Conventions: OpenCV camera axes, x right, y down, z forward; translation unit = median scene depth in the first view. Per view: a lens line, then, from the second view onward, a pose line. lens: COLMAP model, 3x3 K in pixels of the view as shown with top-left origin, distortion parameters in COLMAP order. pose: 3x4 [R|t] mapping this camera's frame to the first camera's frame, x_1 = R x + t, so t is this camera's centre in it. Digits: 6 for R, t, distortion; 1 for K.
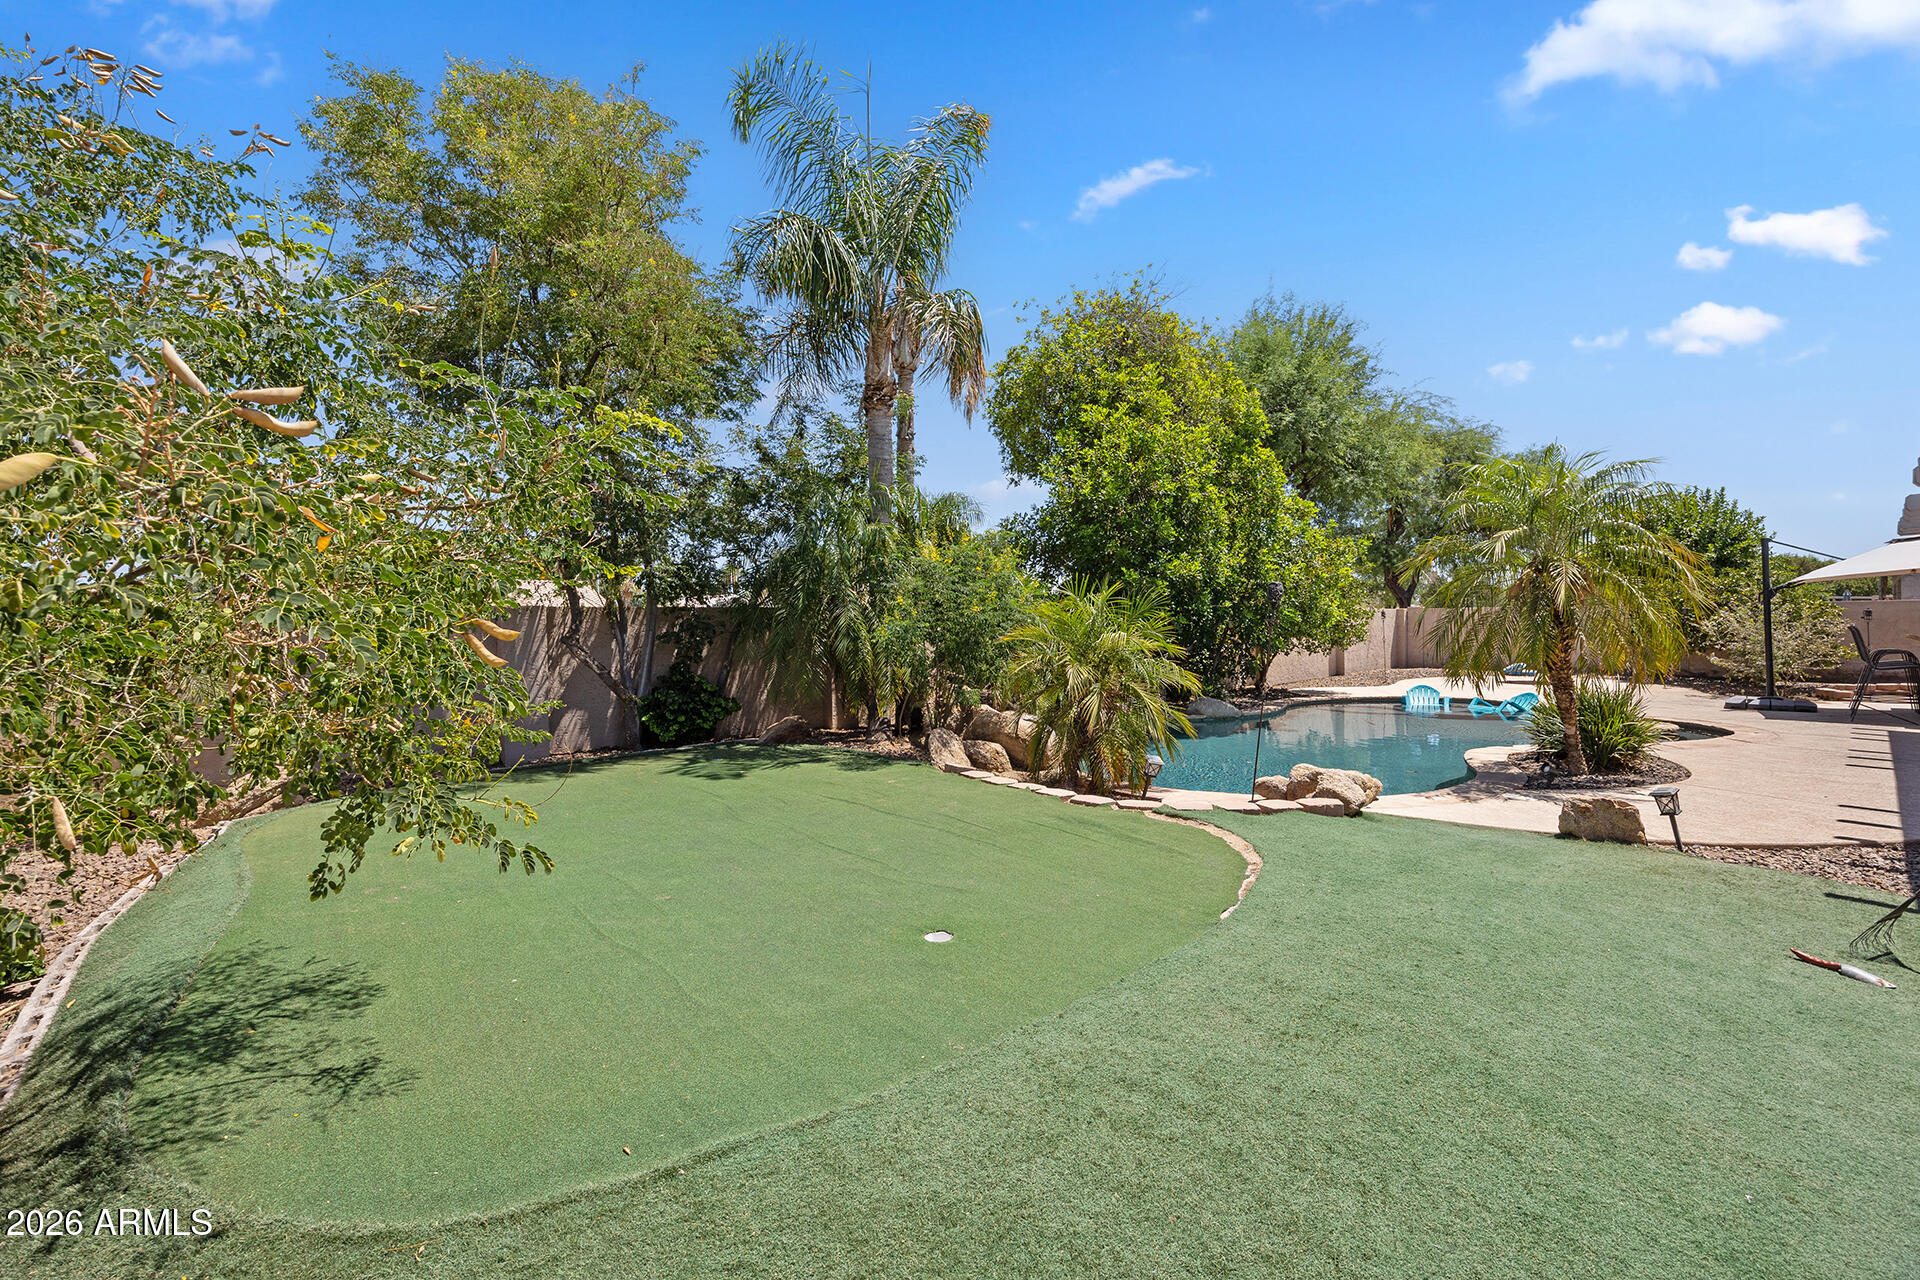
lens RADIAL K [[839.6, 0, 960.0], [0, 839.6, 640.0], [0, 0, 1]] dist [-0.020665, 0.000109]
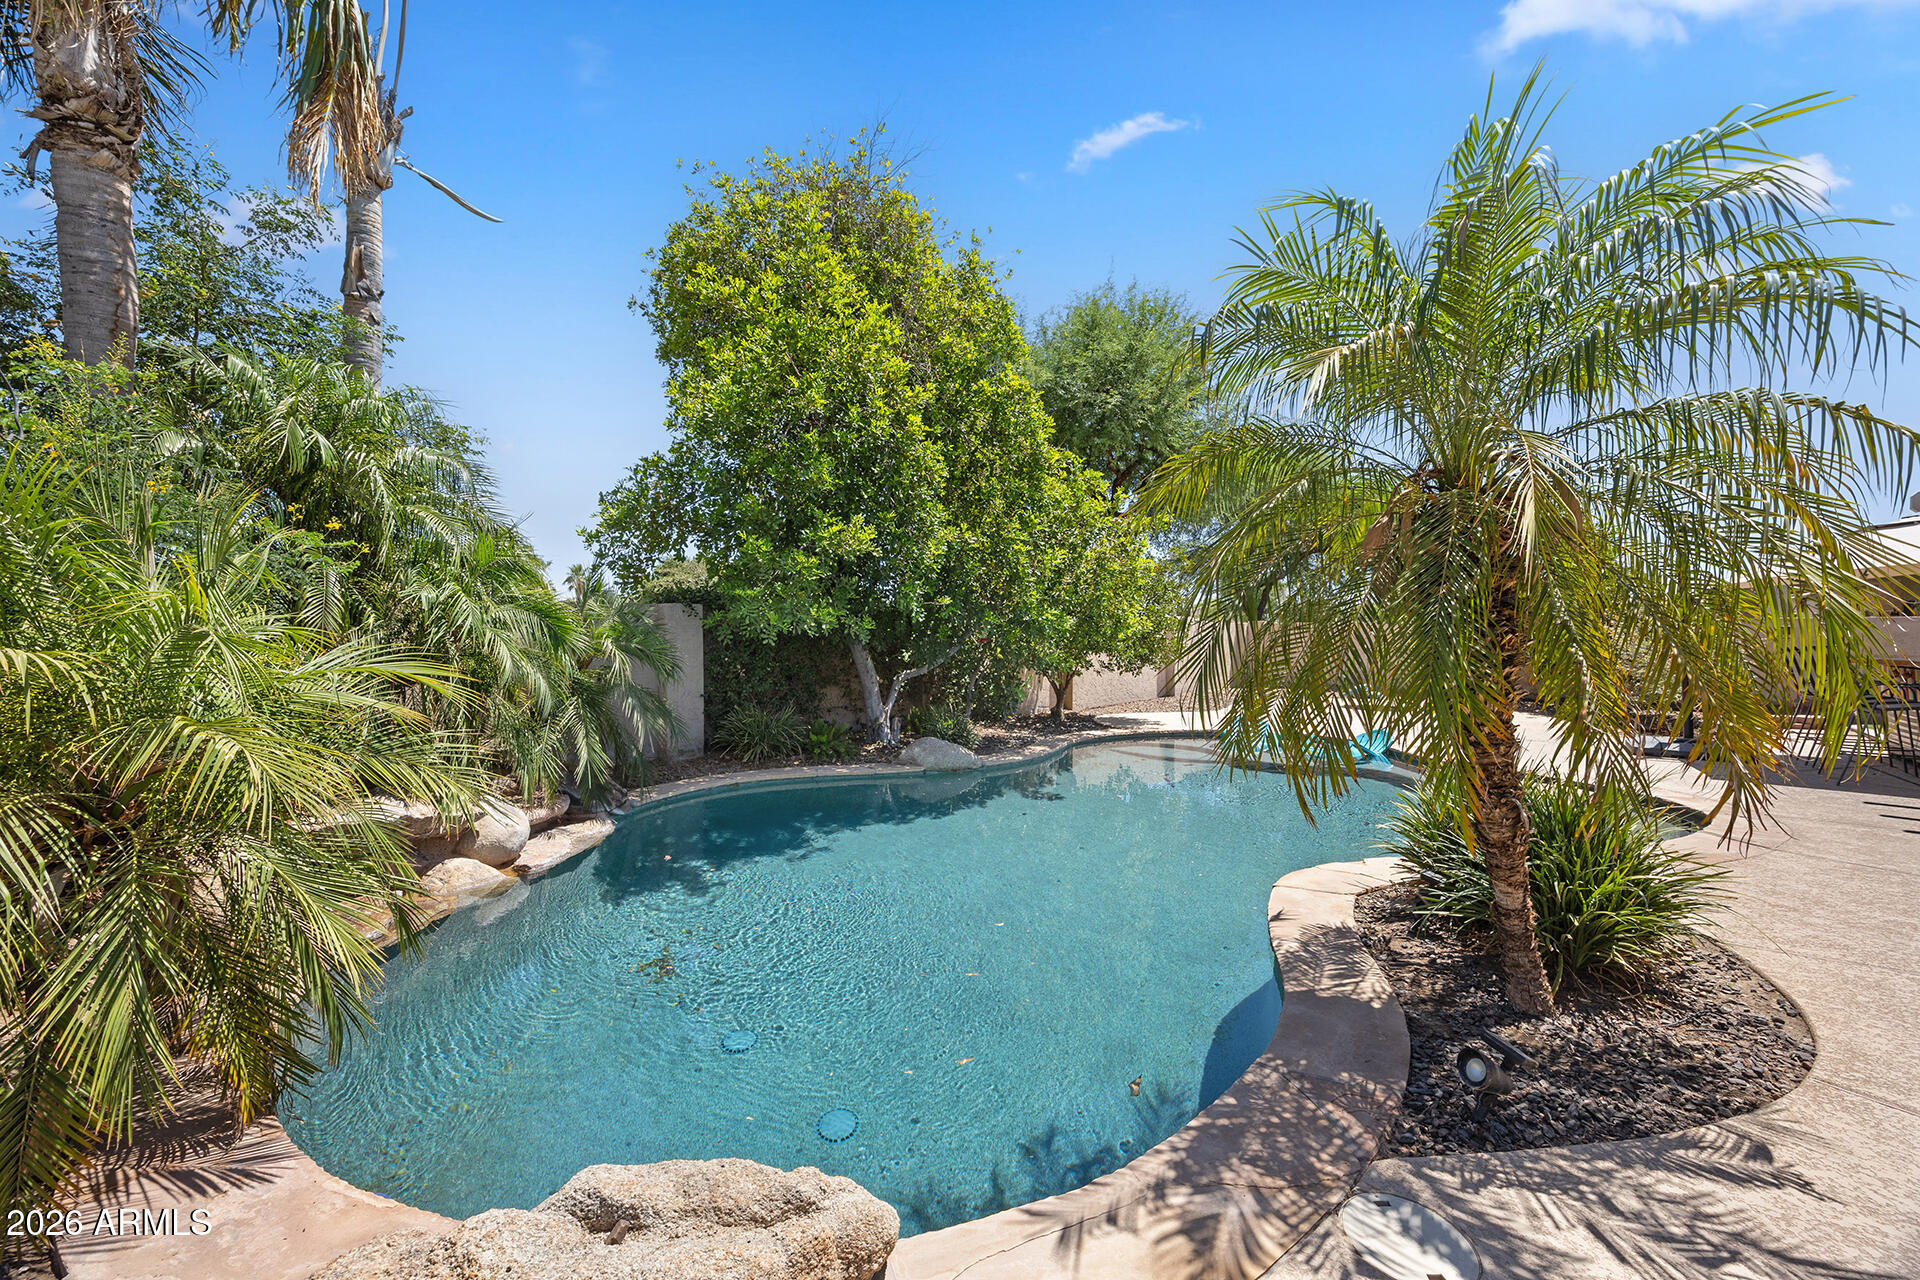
lens RADIAL K [[764.1, 0, 960.0], [0, 764.1, 640.0], [0, 0, 1]] dist [-0.001099, 0.000003]
pose [[0.994118, 0.011988, 0.107633, 0.225236], [-0.010221, 0.999804, -0.016952, -0.001537], [-0.107815, 0.015752, 0.994046, 0.343394]]
